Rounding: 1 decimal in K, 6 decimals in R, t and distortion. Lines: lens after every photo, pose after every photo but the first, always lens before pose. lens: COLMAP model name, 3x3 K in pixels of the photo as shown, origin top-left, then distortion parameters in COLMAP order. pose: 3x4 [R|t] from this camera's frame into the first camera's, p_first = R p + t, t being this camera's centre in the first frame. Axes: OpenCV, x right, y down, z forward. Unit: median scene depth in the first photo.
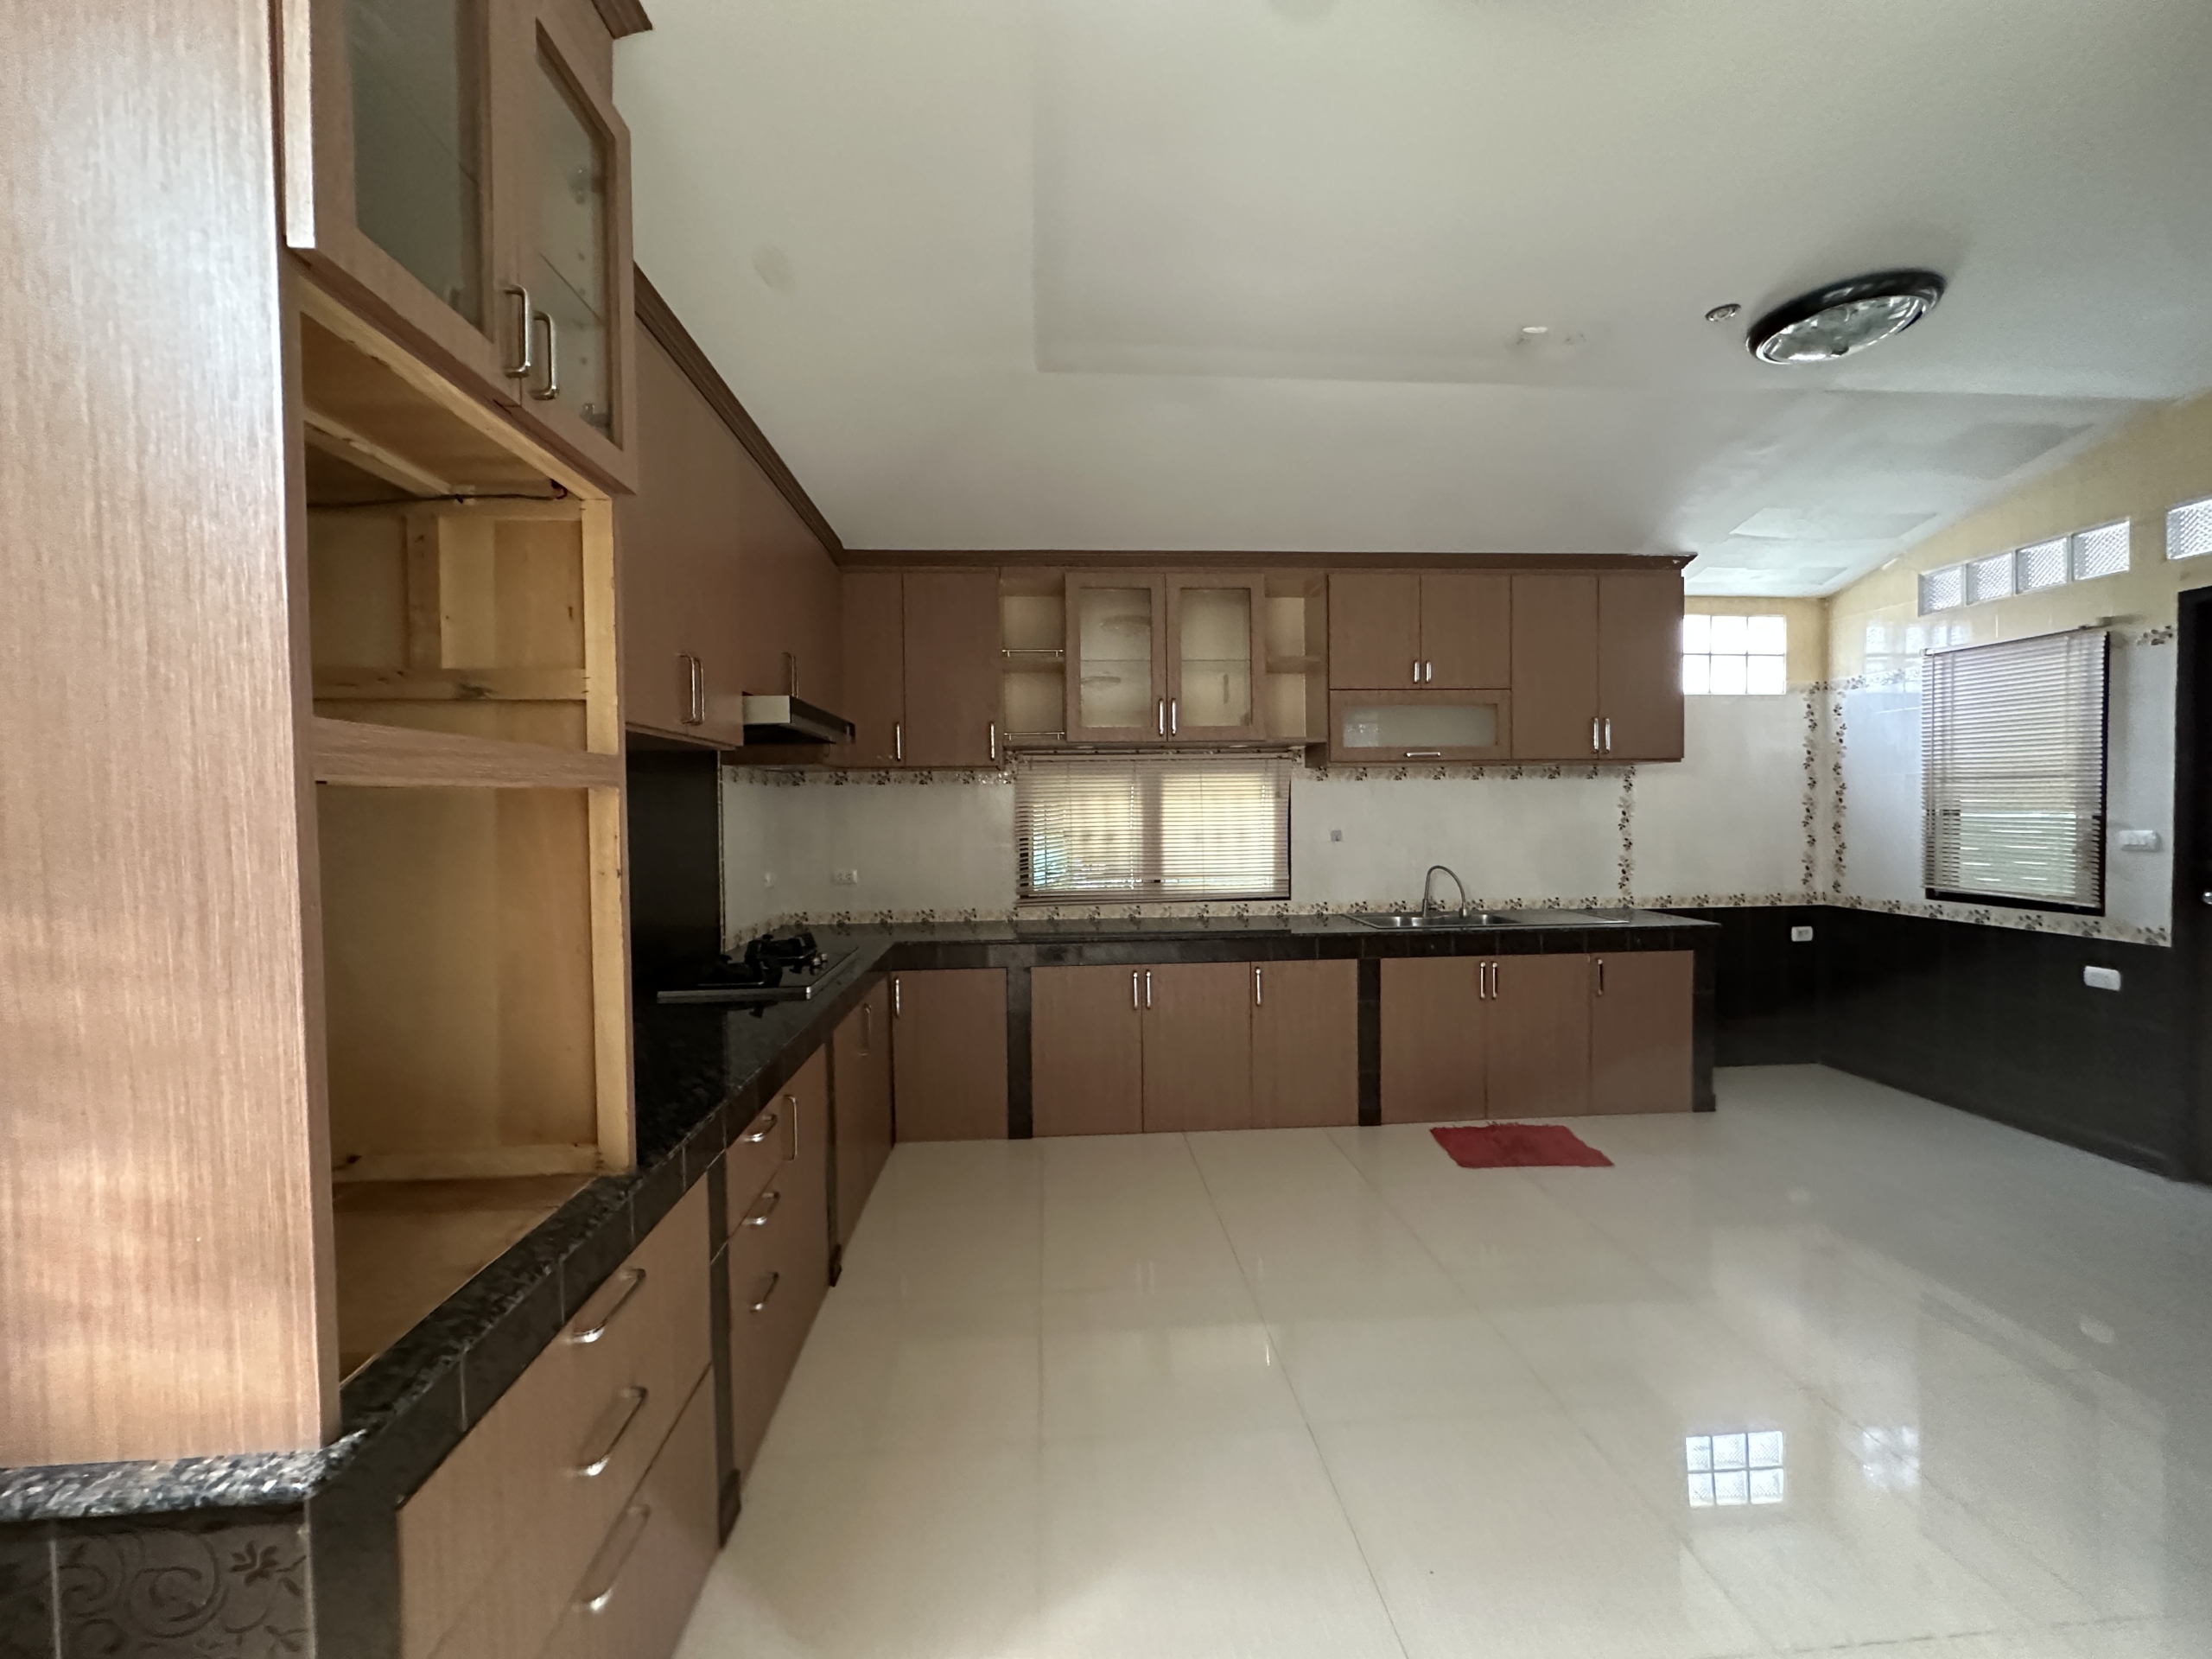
lens RADIAL K [[889.8, 0, 1101.0], [0, 889.8, 822.8], [0, 0, 1]] dist [-0.007538, 0.001624]
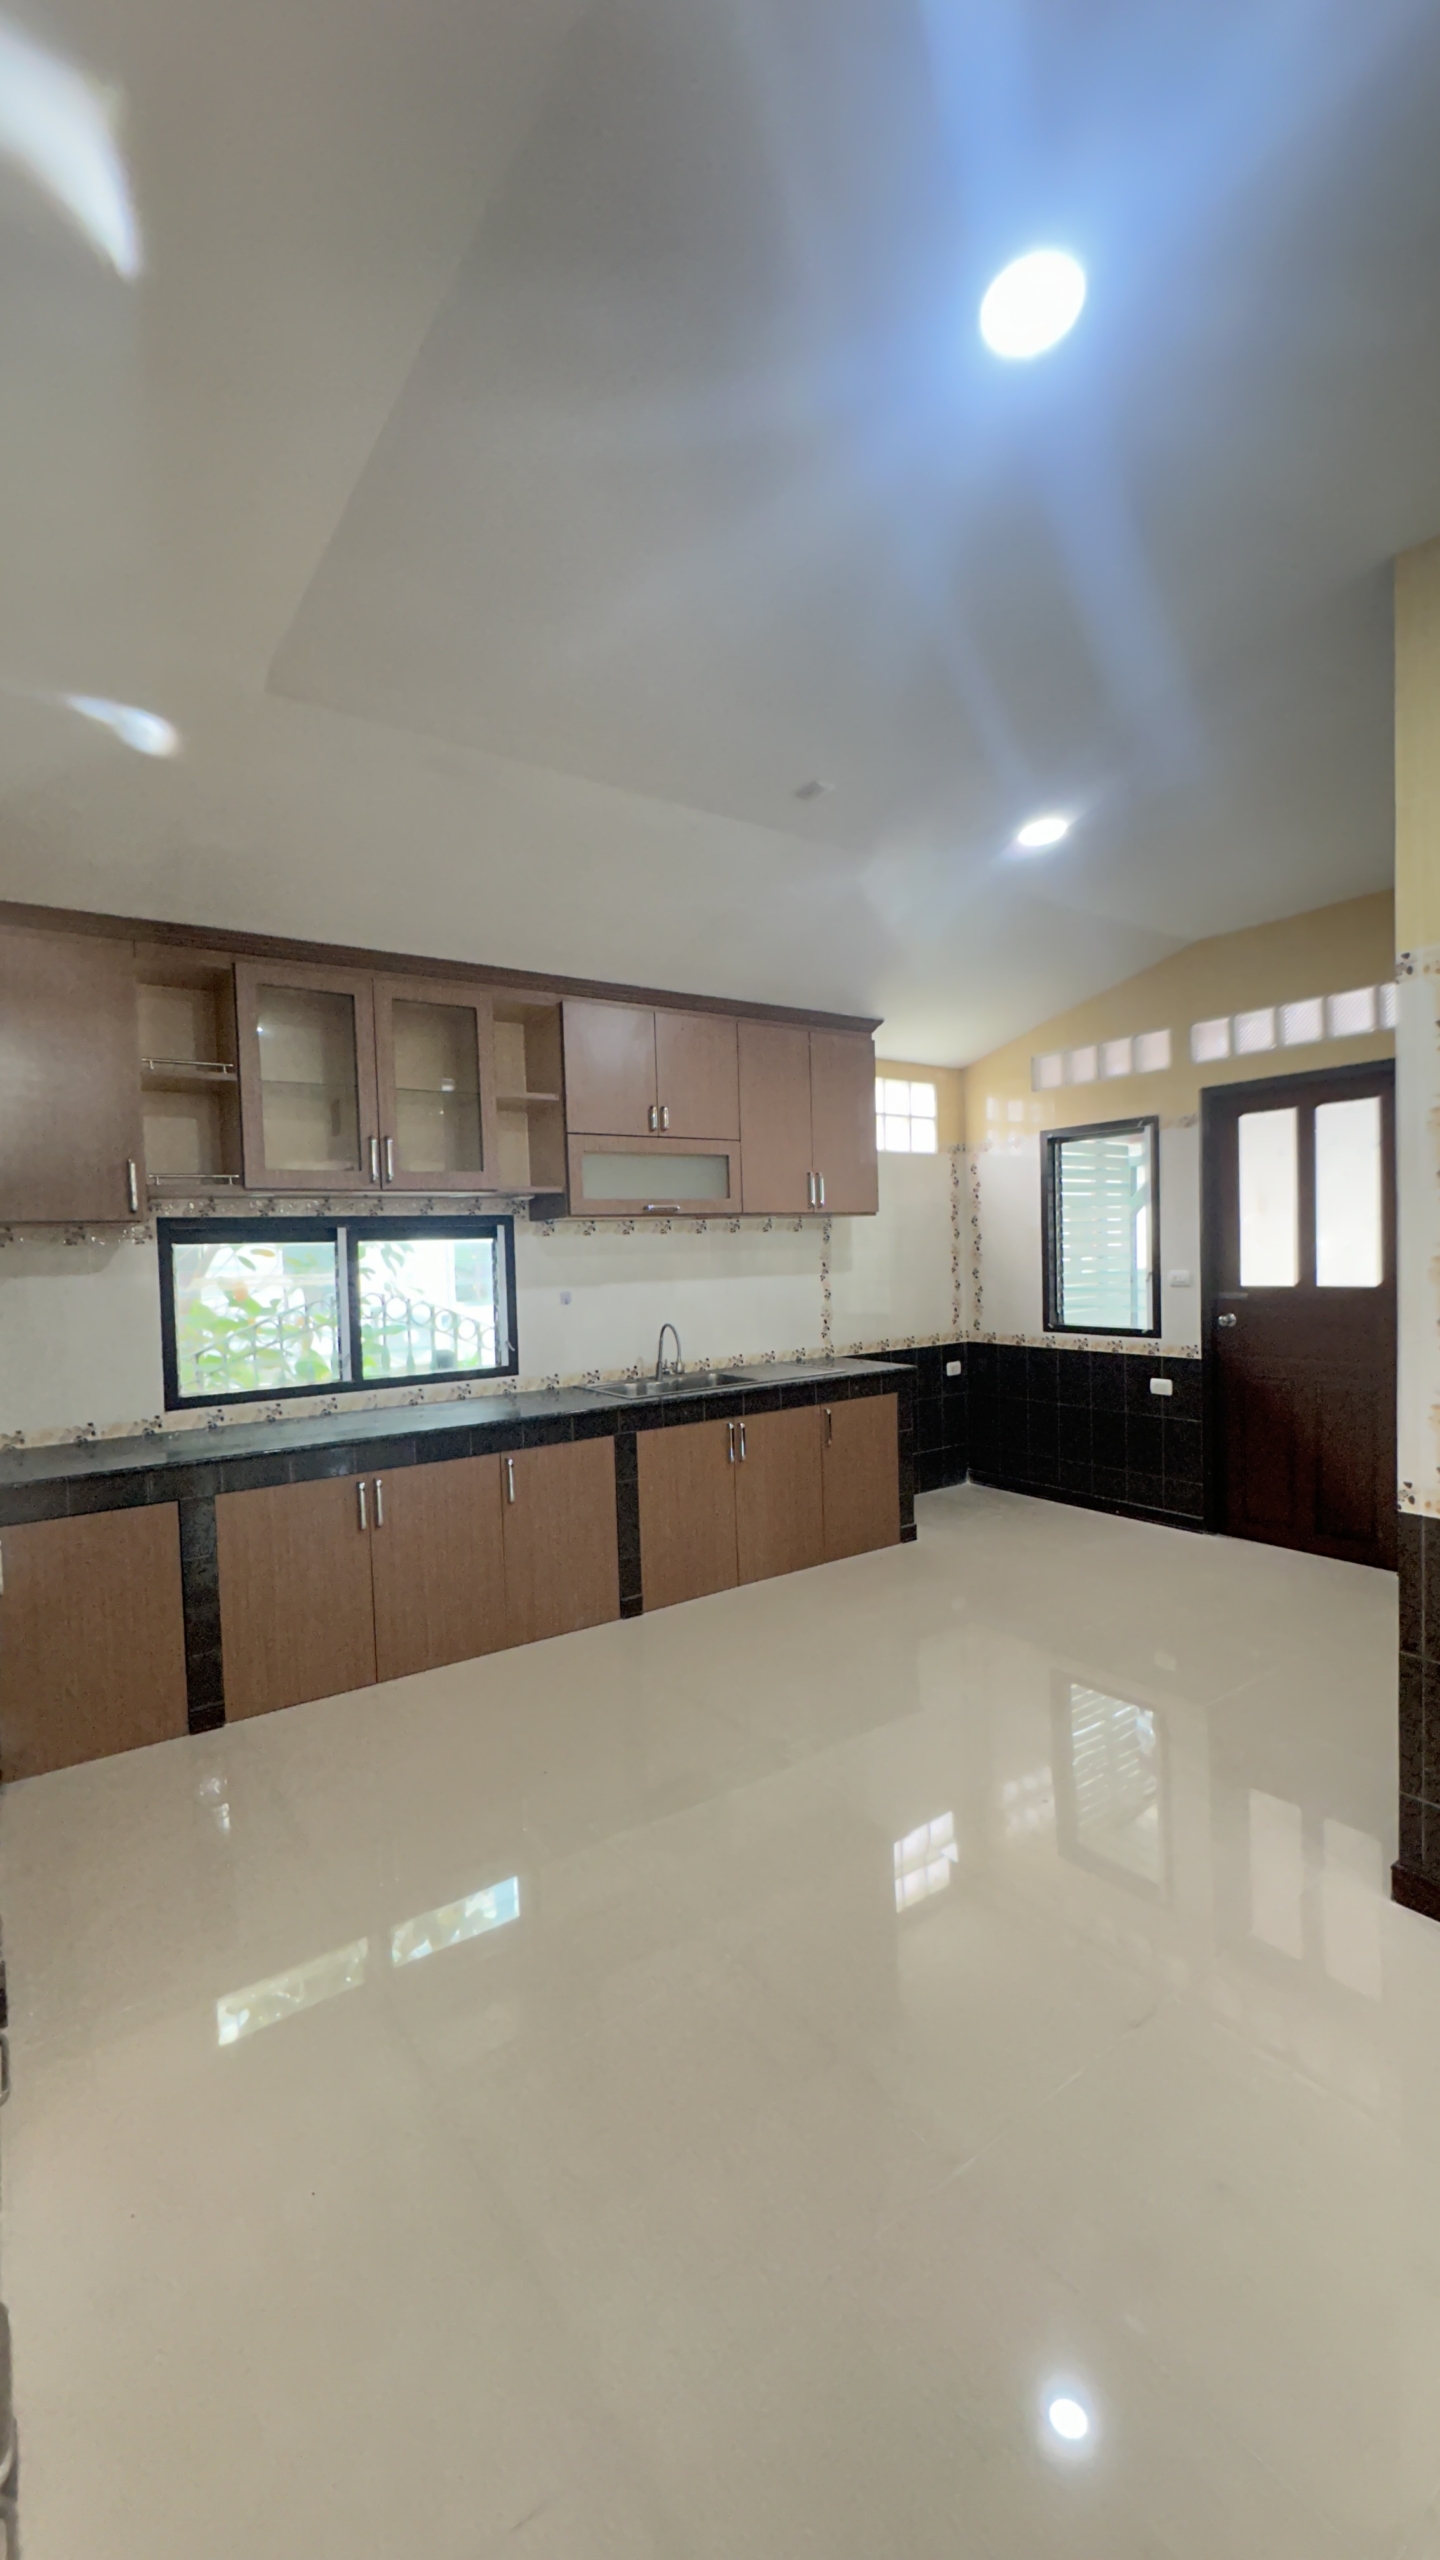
lens RADIAL K [[1025.1, 0, 733.2], [0, 1025.1, 1290.5], [0, 0, 1]] dist [-0.006667, 0.001069]
pose [[0.850701, -0.036799, 0.524361, -0.135617], [0.028978, 0.999313, 0.023118, -0.012742], [-0.524851, -0.004471, 0.851182, 0.048908]]
